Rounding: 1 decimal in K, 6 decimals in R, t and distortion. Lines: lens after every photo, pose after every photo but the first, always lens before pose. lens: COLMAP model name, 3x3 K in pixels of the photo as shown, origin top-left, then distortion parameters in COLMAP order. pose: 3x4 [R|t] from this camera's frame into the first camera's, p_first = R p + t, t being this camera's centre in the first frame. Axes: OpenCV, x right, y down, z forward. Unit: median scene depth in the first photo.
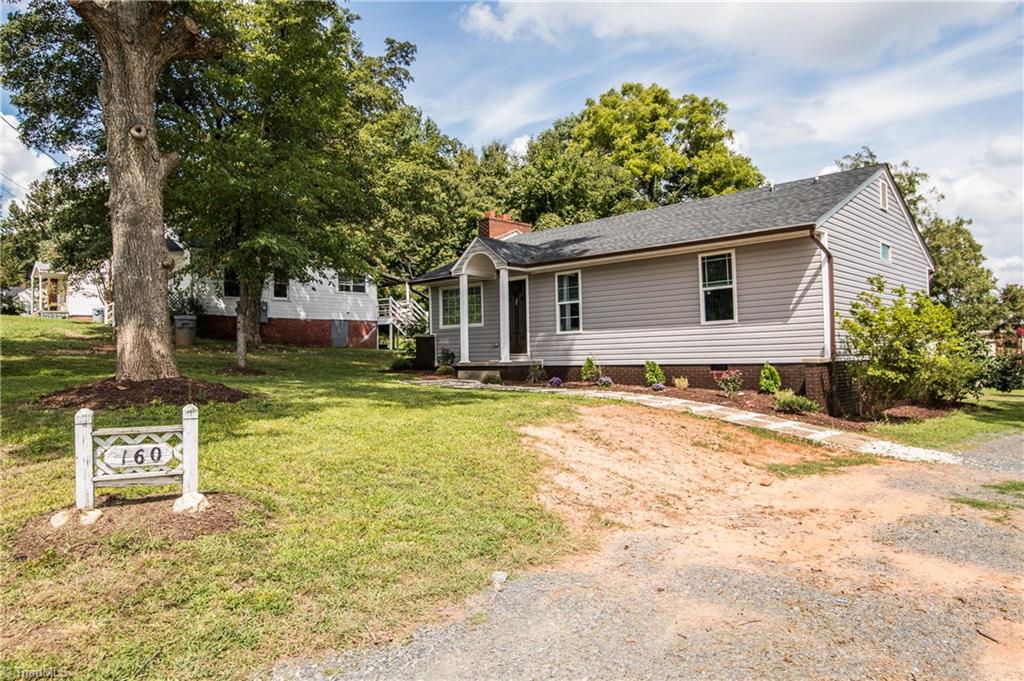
lens RADIAL K [[678.0, 0, 512.0], [0, 678.0, 340.5], [0, 0, 1]] dist [-0.000189, -0.000096]
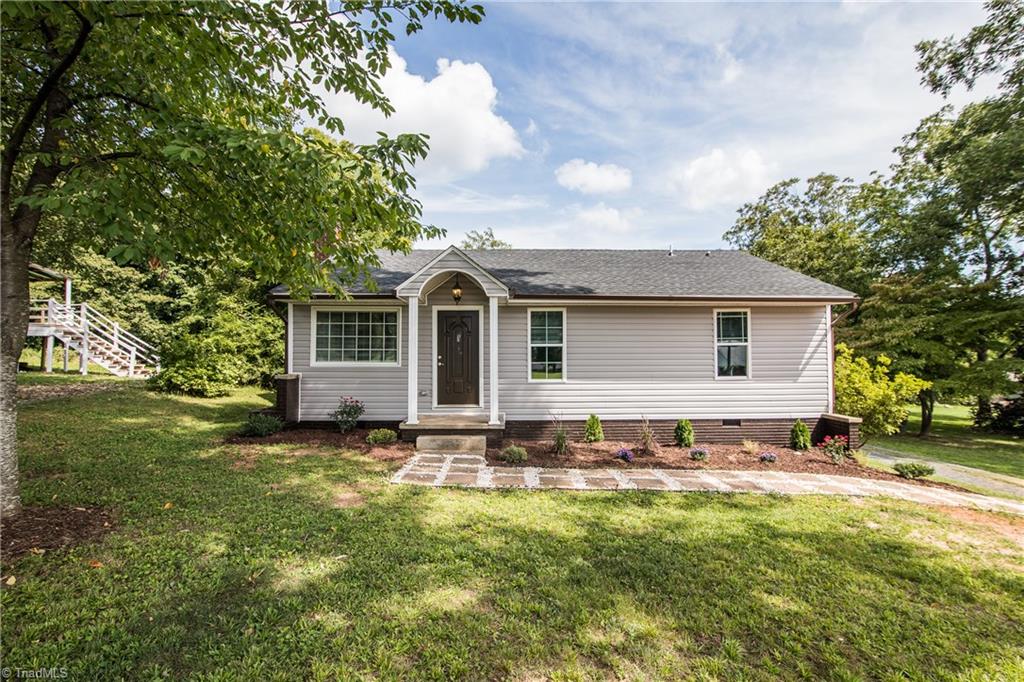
lens RADIAL K [[465.5, 0, 515.0], [0, 465.5, 340.7], [0, 0, 1]] dist [-0.002244, -0.000231]
pose [[0.701720, 0.039676, 0.711347, -0.416375], [-0.032417, 0.999192, -0.023752, -0.054715], [-0.711715, -0.006392, 0.702439, 0.728904]]
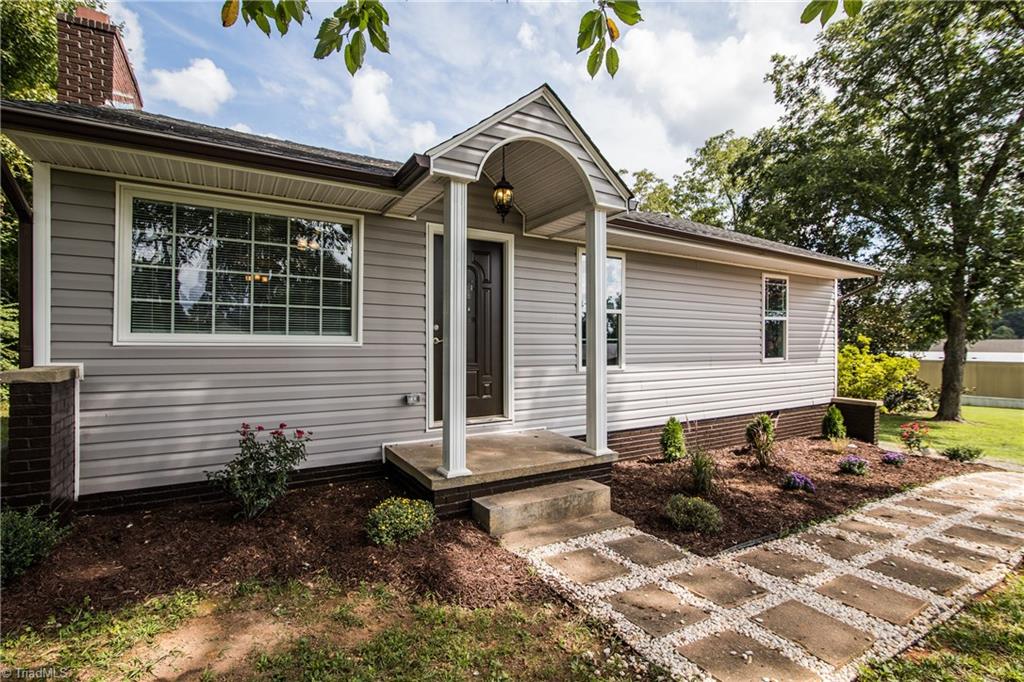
lens RADIAL K [[468.9, 0, 515.1], [0, 468.9, 340.3], [0, 0, 1]] dist [-0.000776, -0.000348]
pose [[0.265778, 0.021429, 0.963796, -0.327661], [-0.037520, 0.999225, -0.011870, -0.031695], [-0.963304, -0.033007, 0.266376, 1.133741]]
